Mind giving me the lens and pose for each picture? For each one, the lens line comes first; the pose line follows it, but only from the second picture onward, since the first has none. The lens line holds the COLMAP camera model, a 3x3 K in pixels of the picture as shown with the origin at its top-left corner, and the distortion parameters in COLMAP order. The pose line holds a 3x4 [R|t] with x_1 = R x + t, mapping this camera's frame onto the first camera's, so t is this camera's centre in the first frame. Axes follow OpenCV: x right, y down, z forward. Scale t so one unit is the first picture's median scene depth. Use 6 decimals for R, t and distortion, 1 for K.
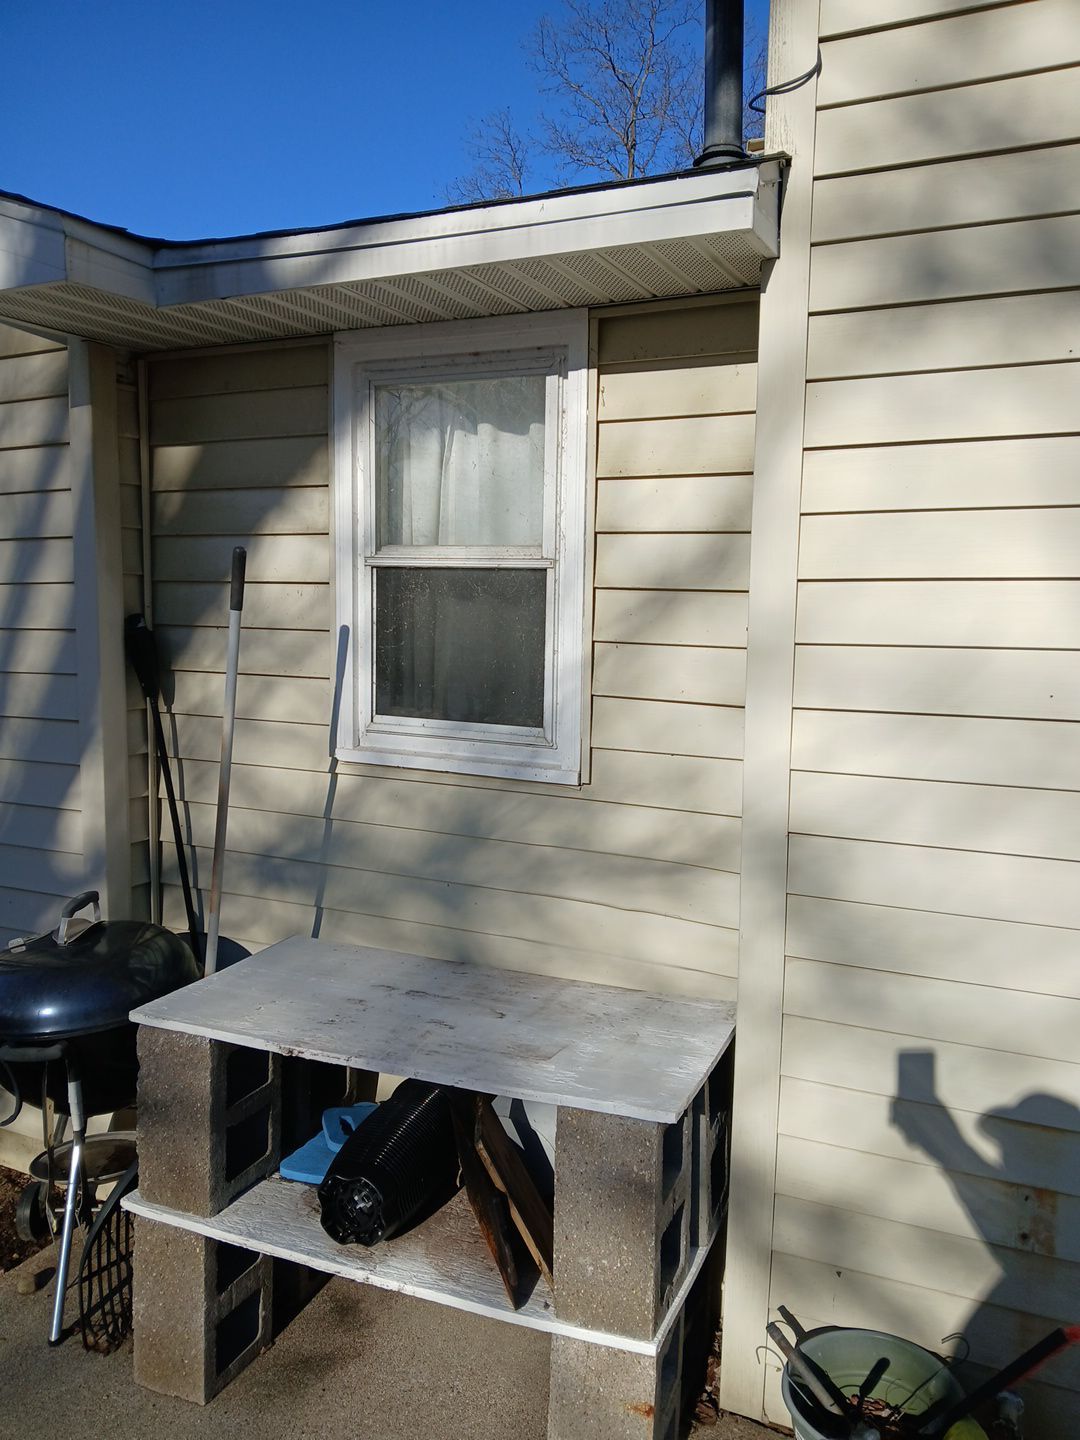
lens RADIAL K [[1101.1, 0, 540.0], [0, 1101.1, 720.0], [0, 0, 1]] dist [-0.009891, -0.008780]
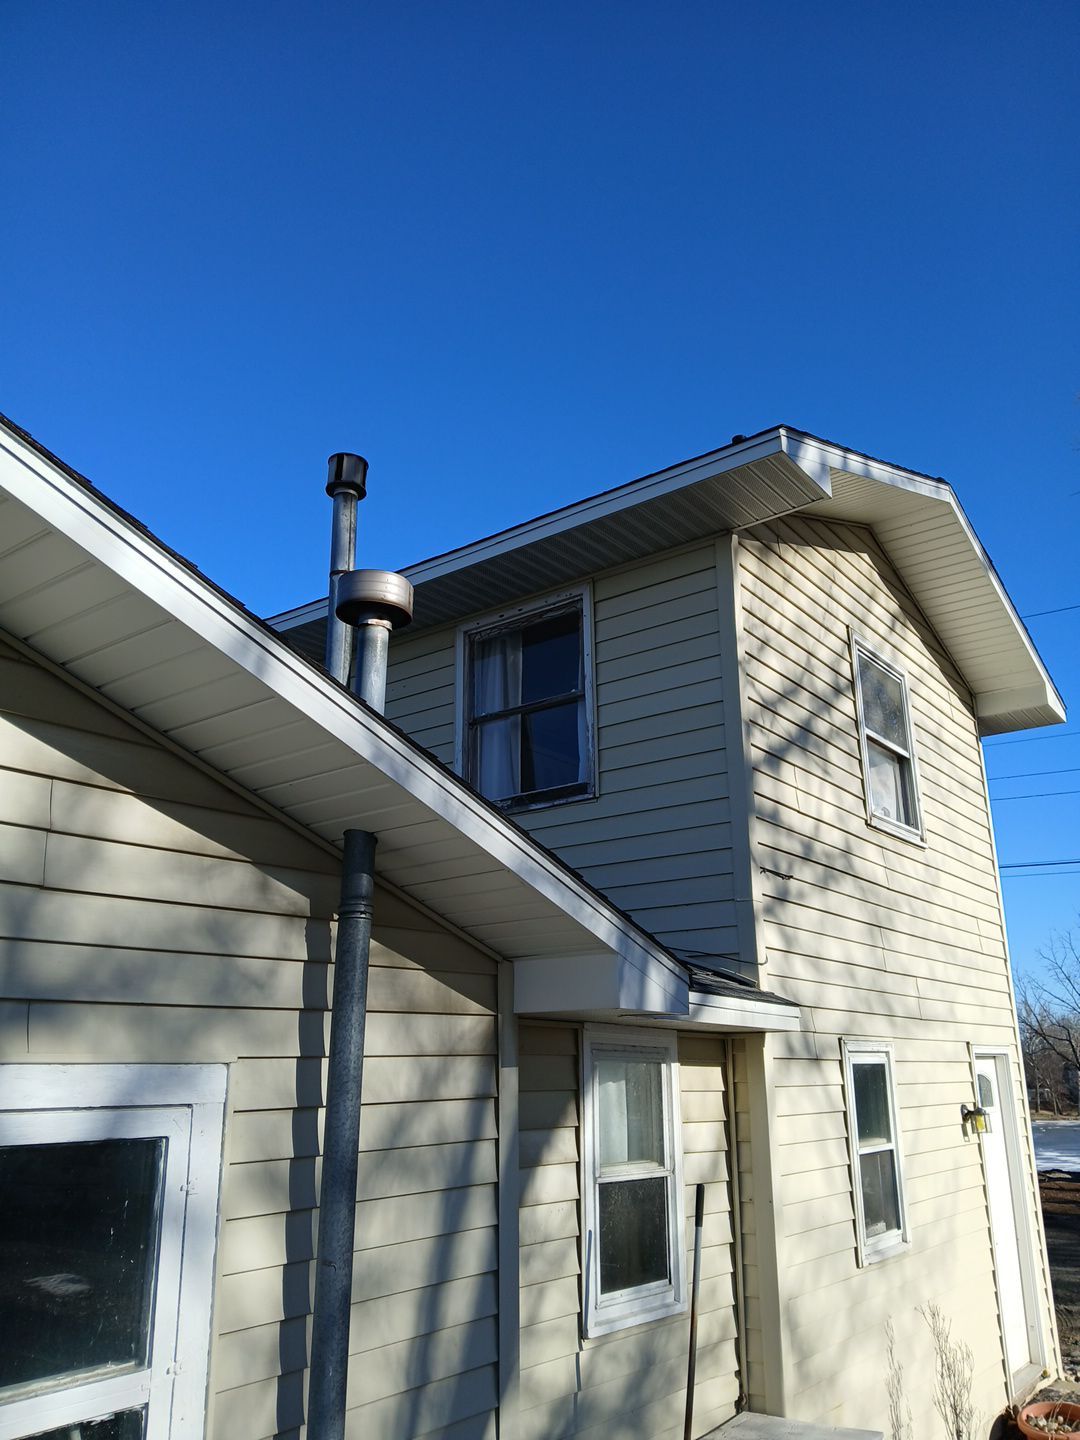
lens RADIAL K [[1109.9, 0, 540.0], [0, 1109.9, 720.0], [0, 0, 1]] dist [-0.006008, -0.012364]
pose [[0.201207, 0.287433, 0.936428, -2.547275], [0.117108, 0.942064, -0.314325, -0.392556], [-0.972523, 0.172907, 0.155890, 1.077048]]
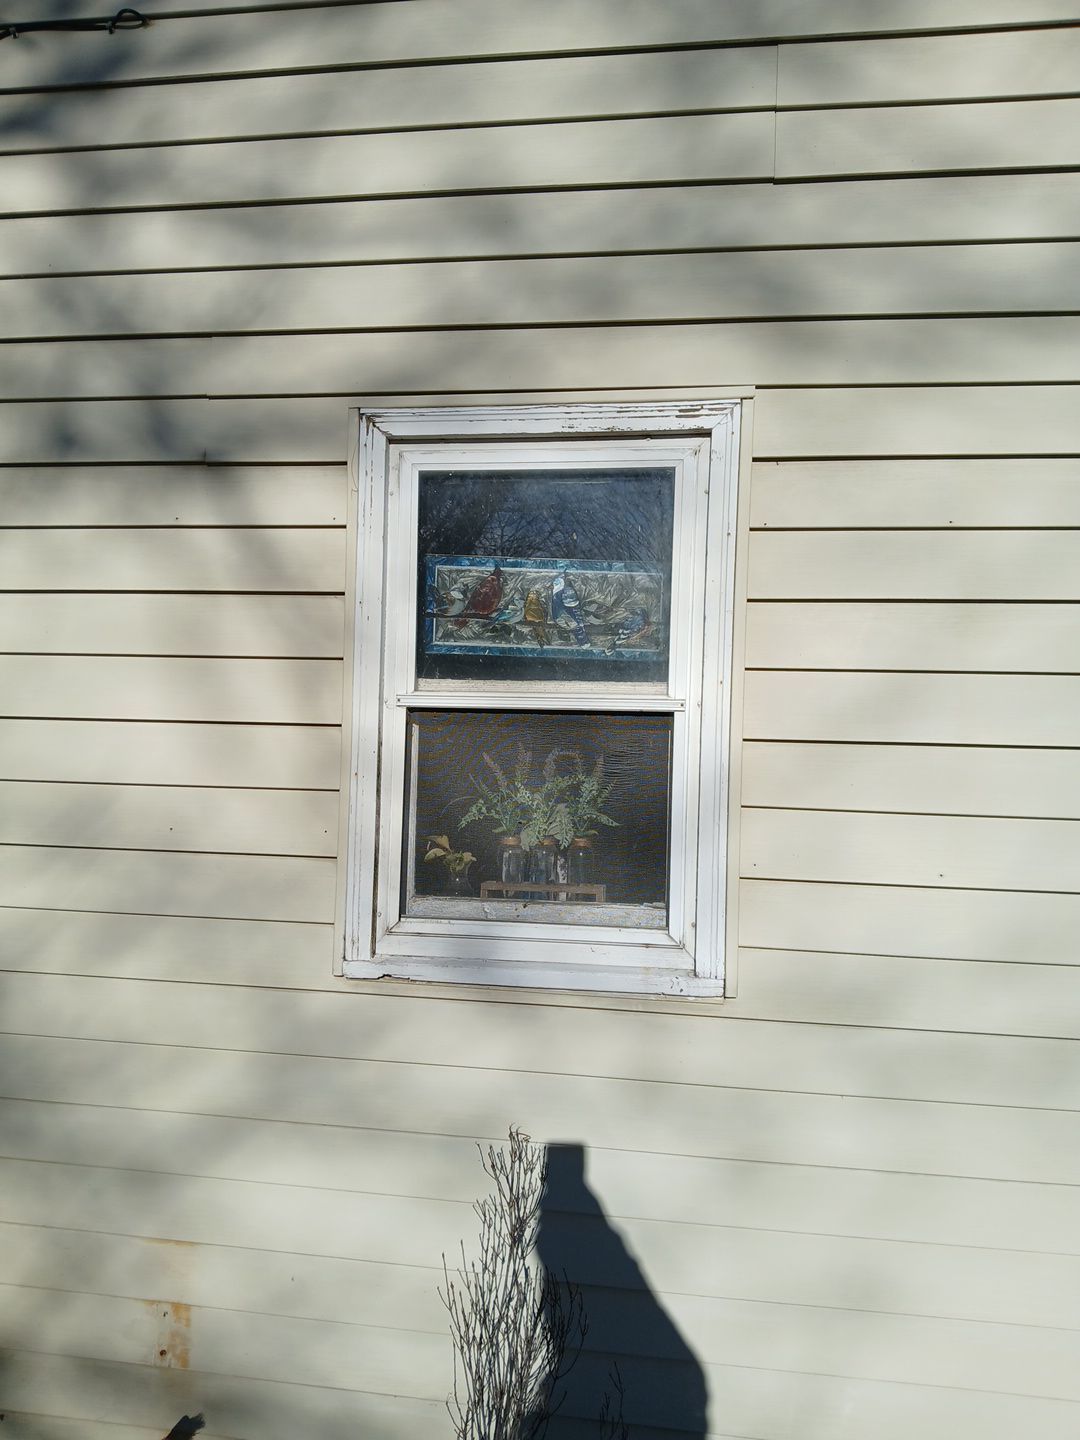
lens RADIAL K [[1101.1, 0, 540.0], [0, 1101.1, 720.0], [0, 0, 1]] dist [-0.009891, -0.008780]
pose [[0.956518, 0.008377, 0.291552, 0.473859], [0.017486, 0.996143, -0.085989, -0.027883], [-0.291148, 0.087348, 0.952682, -0.138561]]
